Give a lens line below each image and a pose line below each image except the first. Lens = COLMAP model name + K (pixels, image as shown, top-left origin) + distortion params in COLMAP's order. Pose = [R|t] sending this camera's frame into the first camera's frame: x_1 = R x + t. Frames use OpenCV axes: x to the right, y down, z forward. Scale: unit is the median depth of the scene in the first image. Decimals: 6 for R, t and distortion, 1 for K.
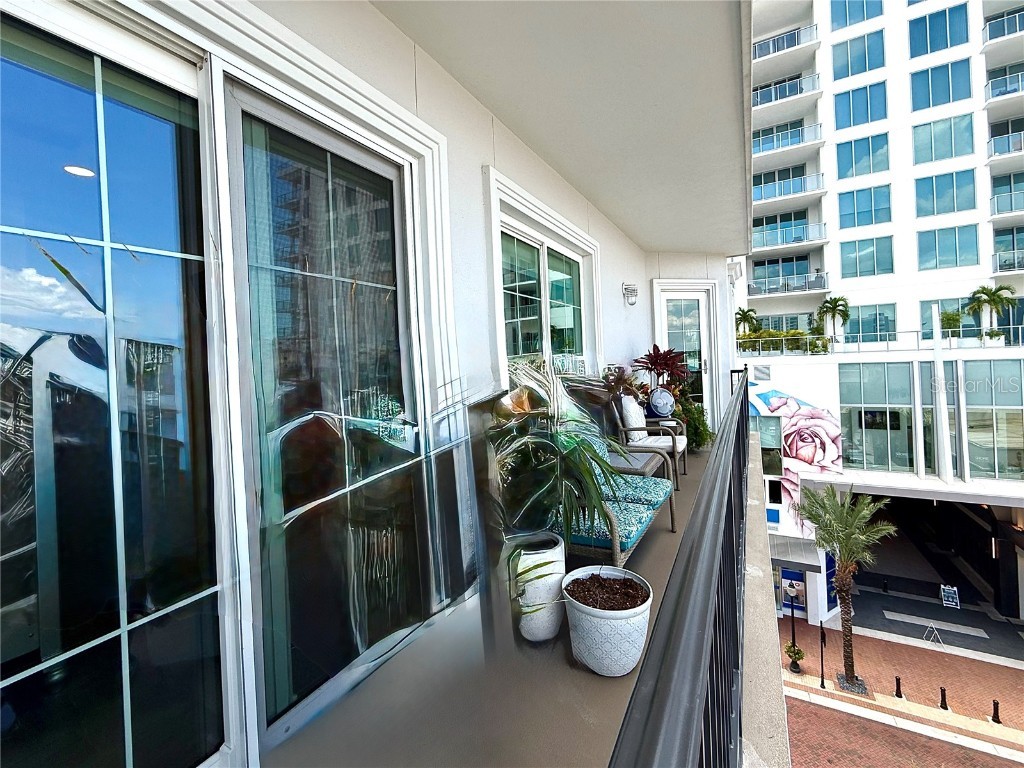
lens RADIAL K [[424.4, 0, 516.0], [0, 424.4, 359.7], [0, 0, 1]] dist [-0.001832, -0.000242]
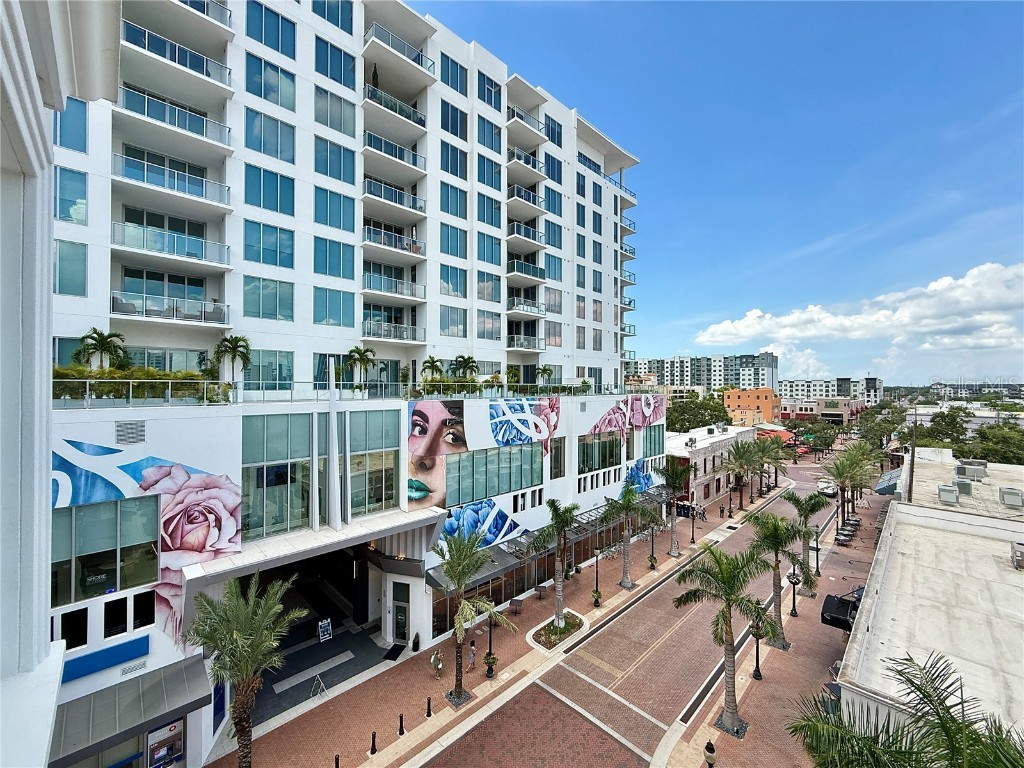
lens RADIAL K [[408.7, 0, 510.6], [0, 408.7, 384.2], [0, 0, 1]] dist [0.000185, -0.000180]
pose [[0.283426, 0.049448, 0.957718, 0.136846], [-0.012492, 0.998775, -0.047871, -0.019806], [-0.958913, 0.001604, 0.283697, 0.256308]]
